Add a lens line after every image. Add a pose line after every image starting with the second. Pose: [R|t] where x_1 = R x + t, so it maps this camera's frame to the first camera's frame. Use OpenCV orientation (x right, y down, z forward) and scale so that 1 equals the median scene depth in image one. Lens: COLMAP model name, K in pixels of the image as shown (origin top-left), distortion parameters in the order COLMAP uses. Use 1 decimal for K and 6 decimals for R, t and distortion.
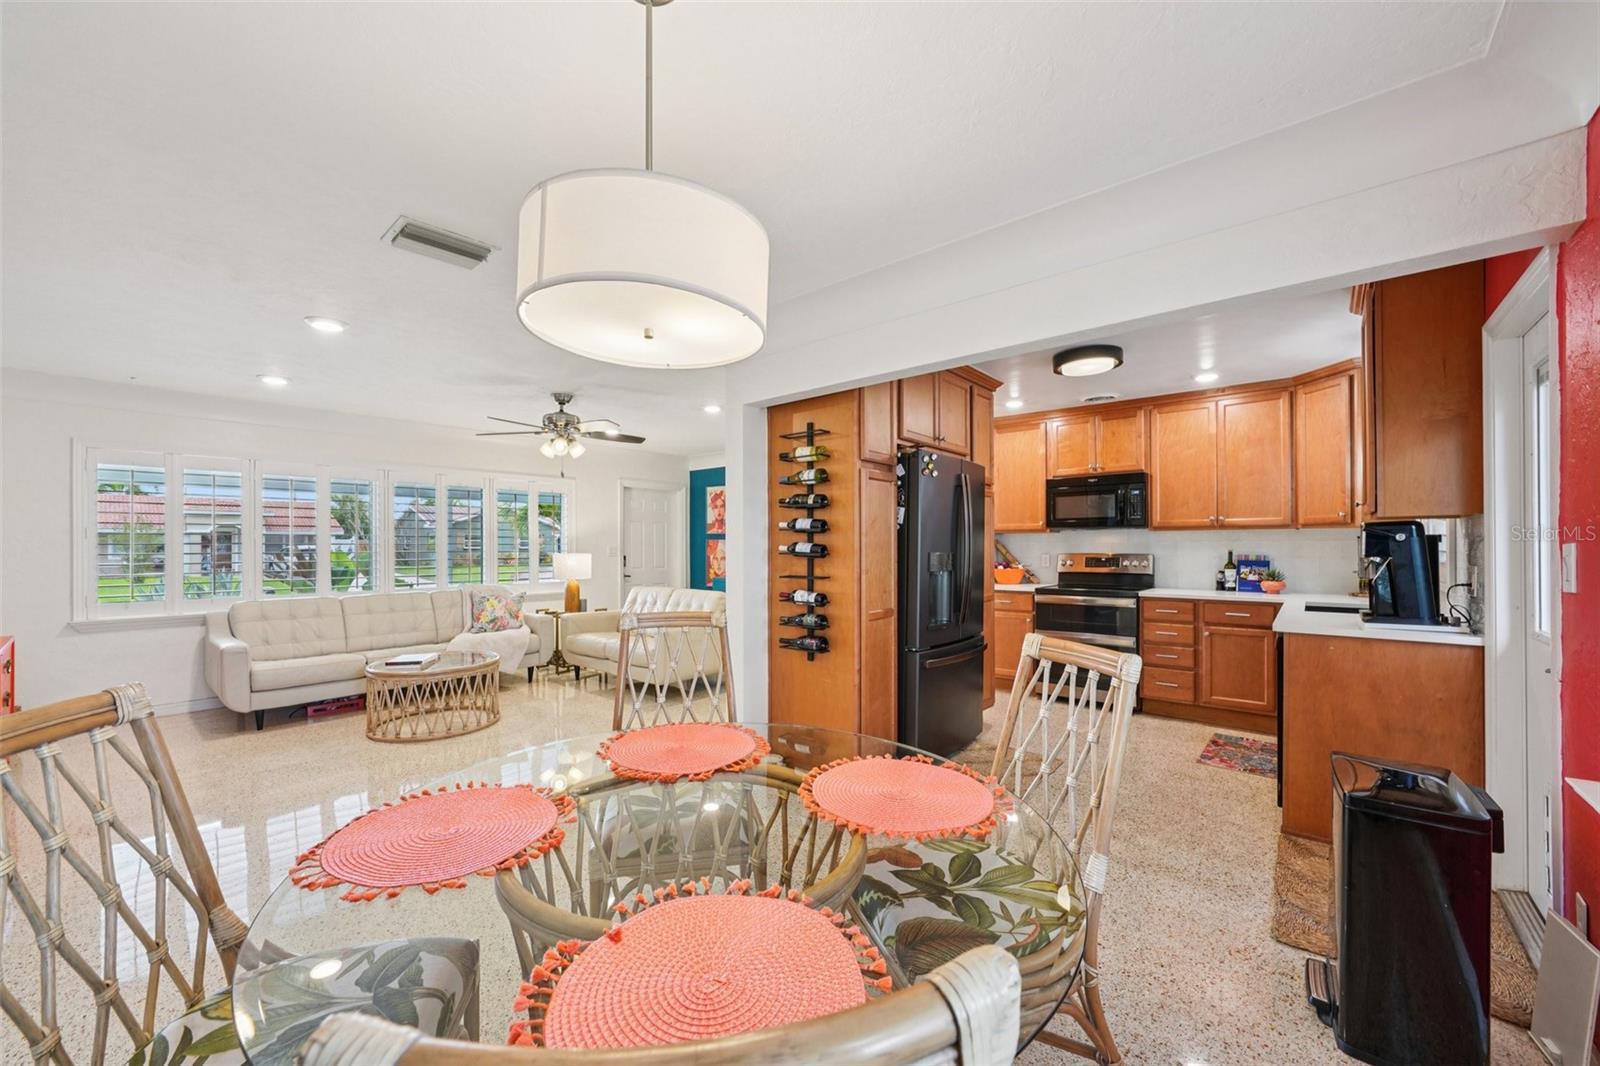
lens RADIAL K [[622.1, 0, 798.3], [0, 622.1, 545.2], [0, 0, 1]] dist [-0.001931, 0.000069]
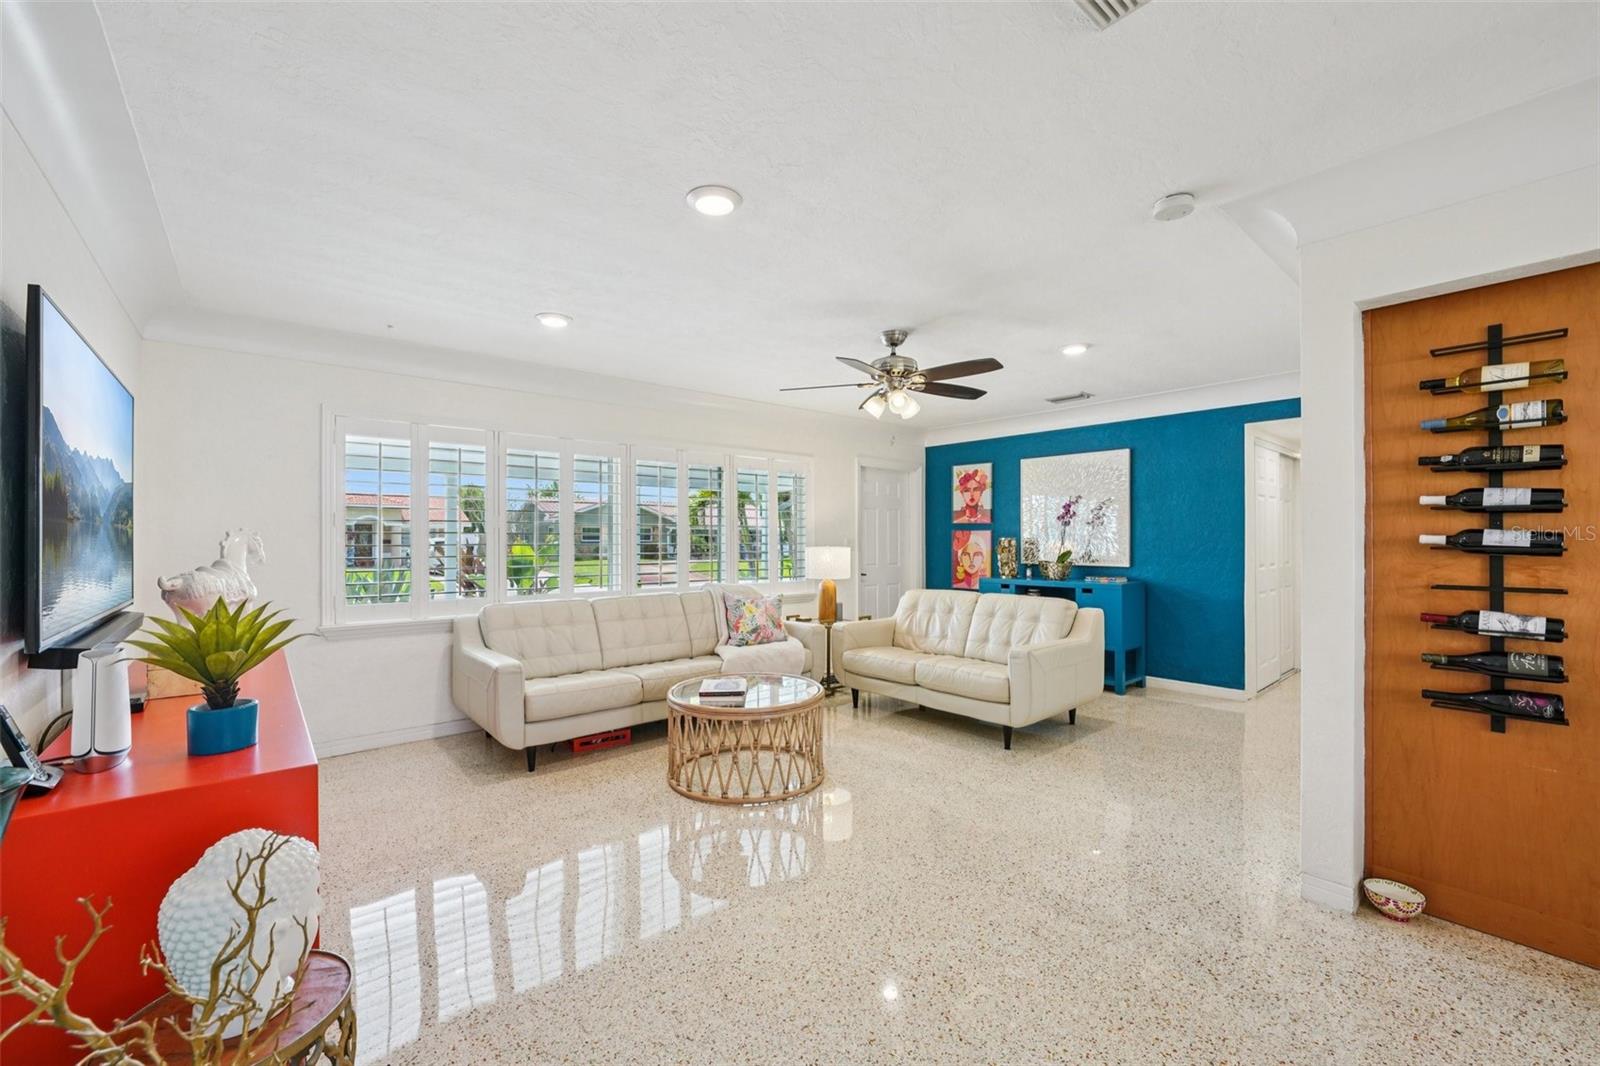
lens RADIAL K [[656.6, 0, 800.0], [0, 656.6, 533.0], [0, 0, 1]] dist [-0.001399, -0.000033]
pose [[0.990157, 0.001063, -0.139959, -0.405536], [-0.002355, 0.999956, -0.009070, 0.004779], [0.139943, 0.009310, 0.990116, 0.220559]]
